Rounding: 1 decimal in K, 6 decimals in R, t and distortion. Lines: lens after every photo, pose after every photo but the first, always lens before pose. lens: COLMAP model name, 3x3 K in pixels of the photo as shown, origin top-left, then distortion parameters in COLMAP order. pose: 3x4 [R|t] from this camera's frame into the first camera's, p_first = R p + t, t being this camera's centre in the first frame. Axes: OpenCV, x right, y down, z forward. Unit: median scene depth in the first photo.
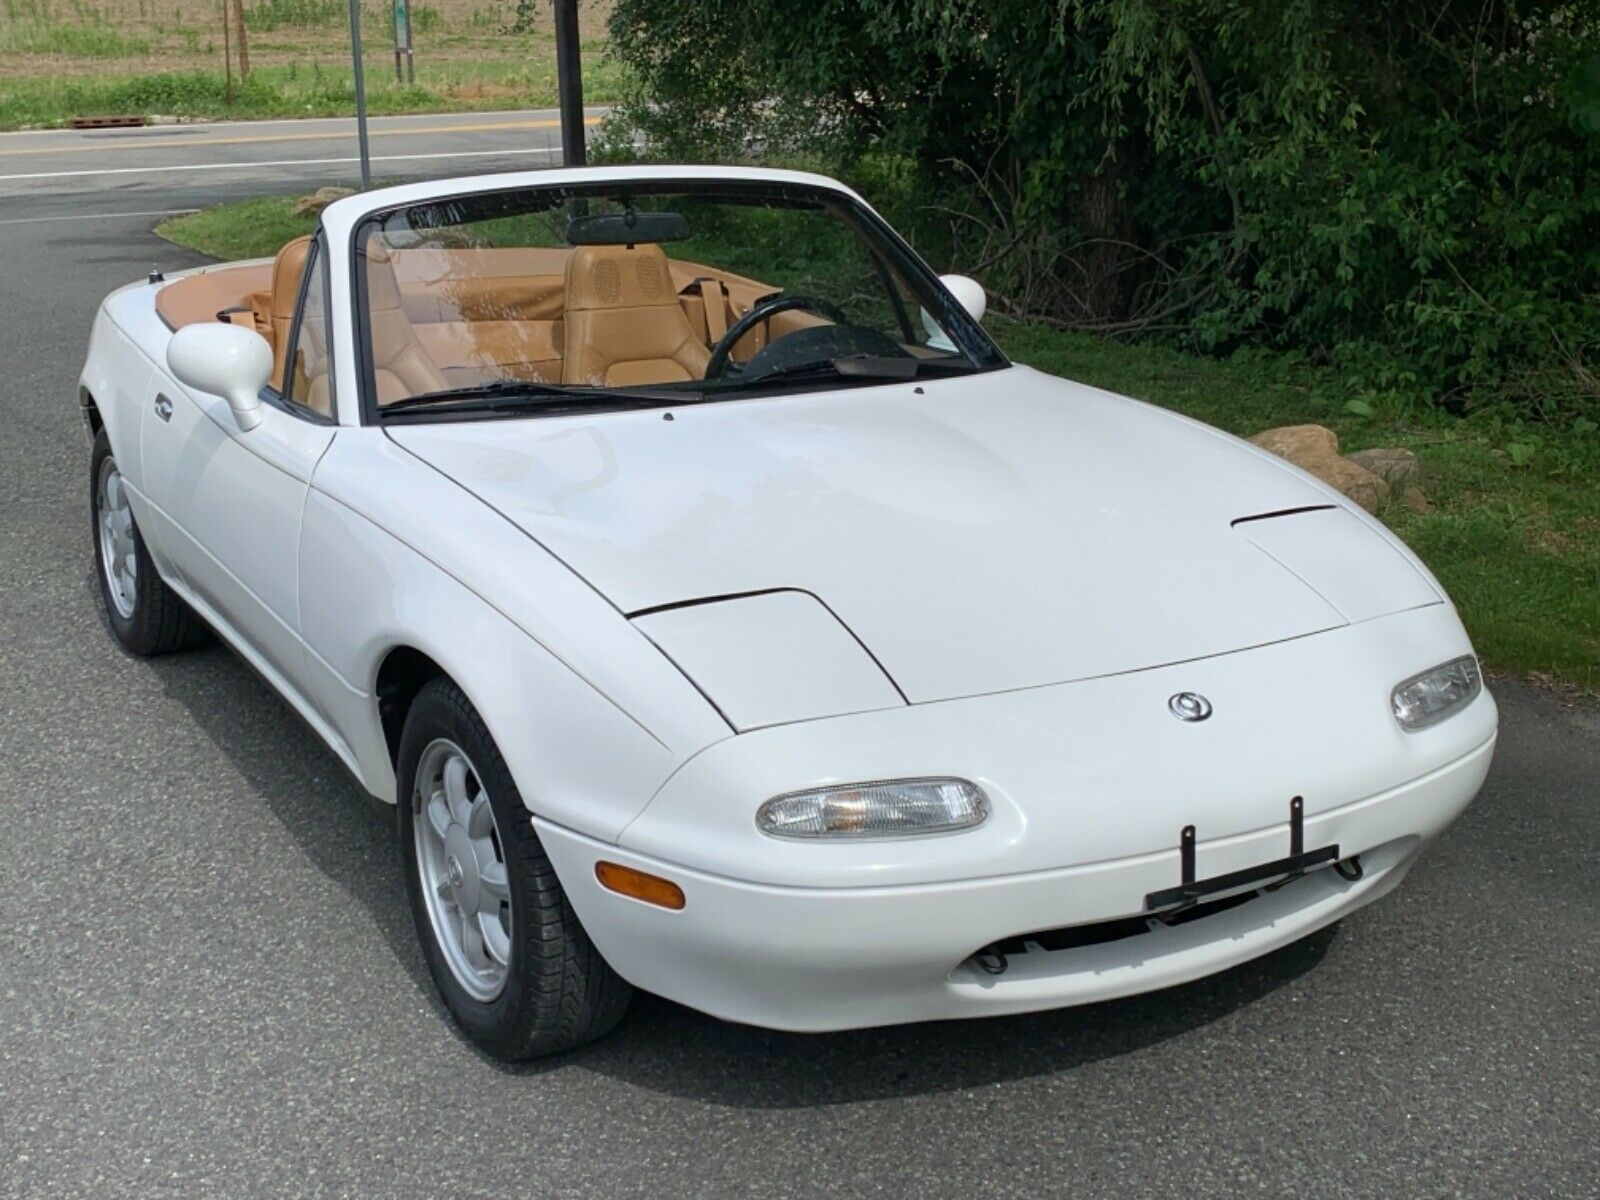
lens RADIAL K [[2054.7, 0, 800.0], [0, 2054.7, 600.0], [0, 0, 1]] dist [0.184305, -0.555814]
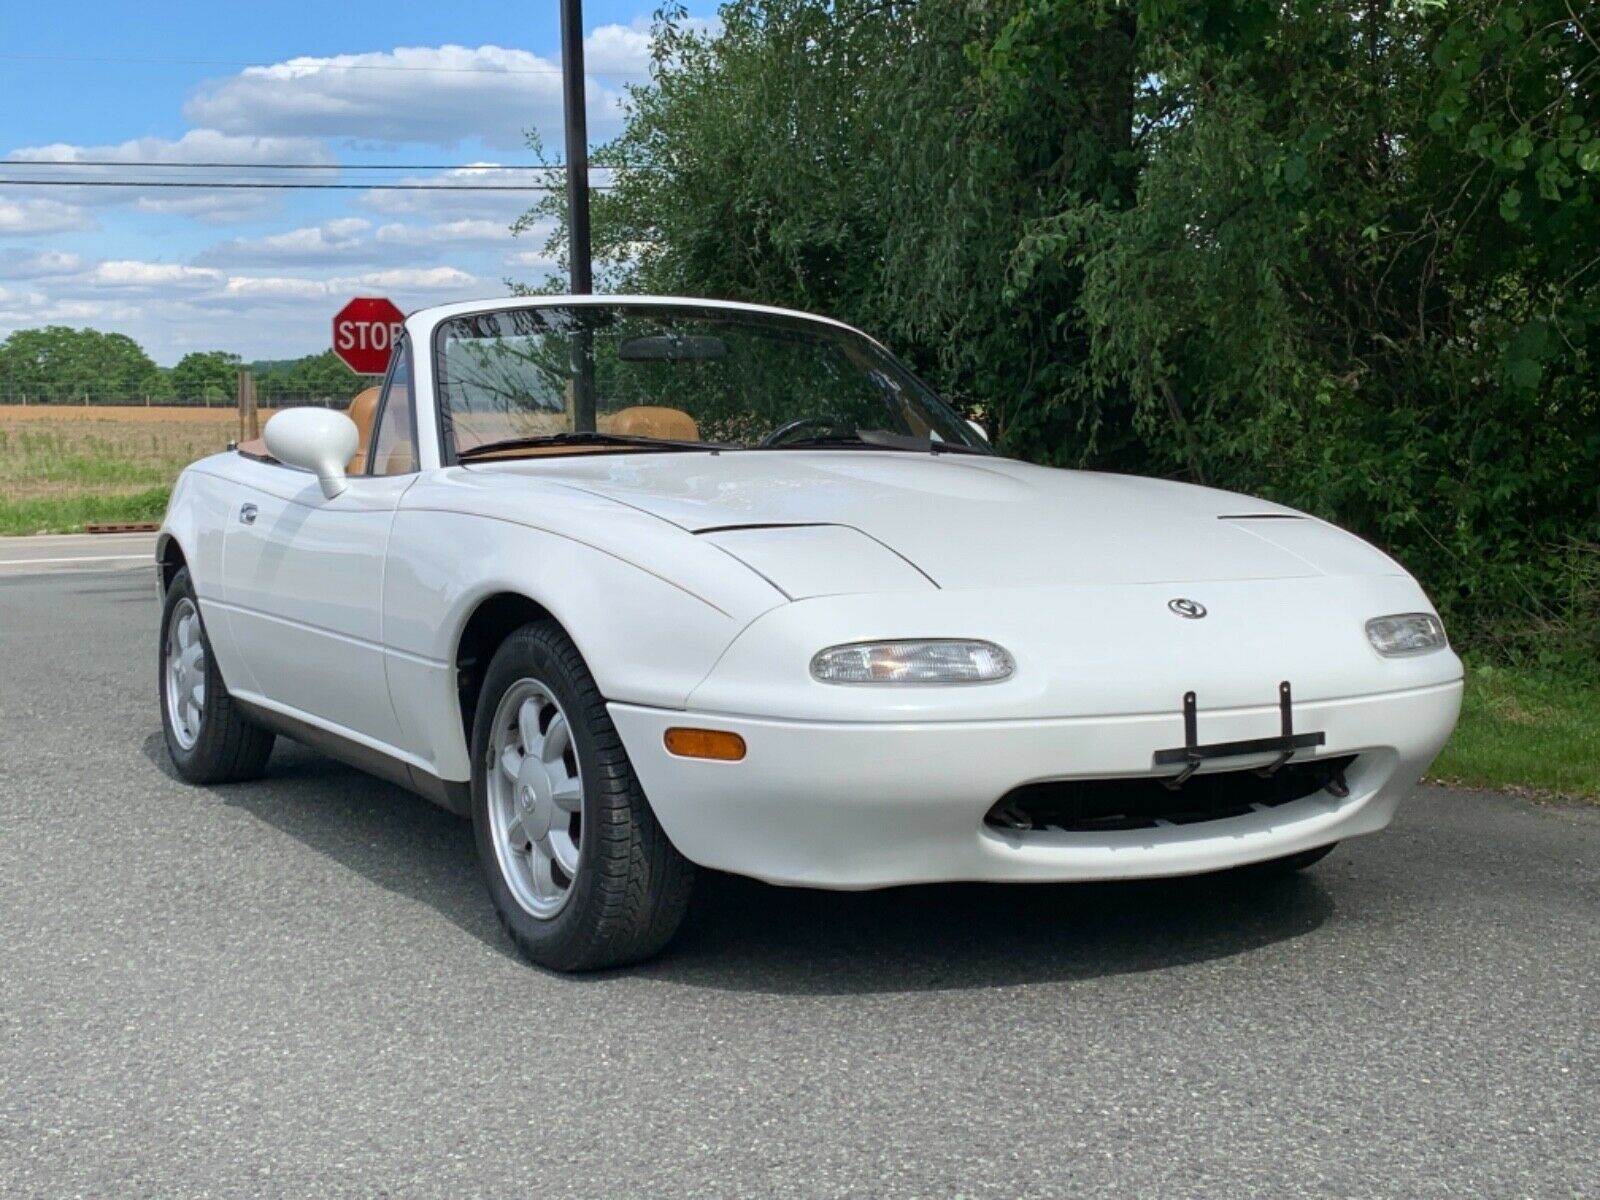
lens RADIAL K [[2054.7, 0, 800.0], [0, 2054.7, 600.0], [0, 0, 1]] dist [0.184305, -0.555814]
pose [[0.999976, -0.001058, 0.006853, -0.029113], [0.002442, 0.978718, -0.205196, 0.255028], [-0.006490, 0.205207, 0.978697, -0.101332]]
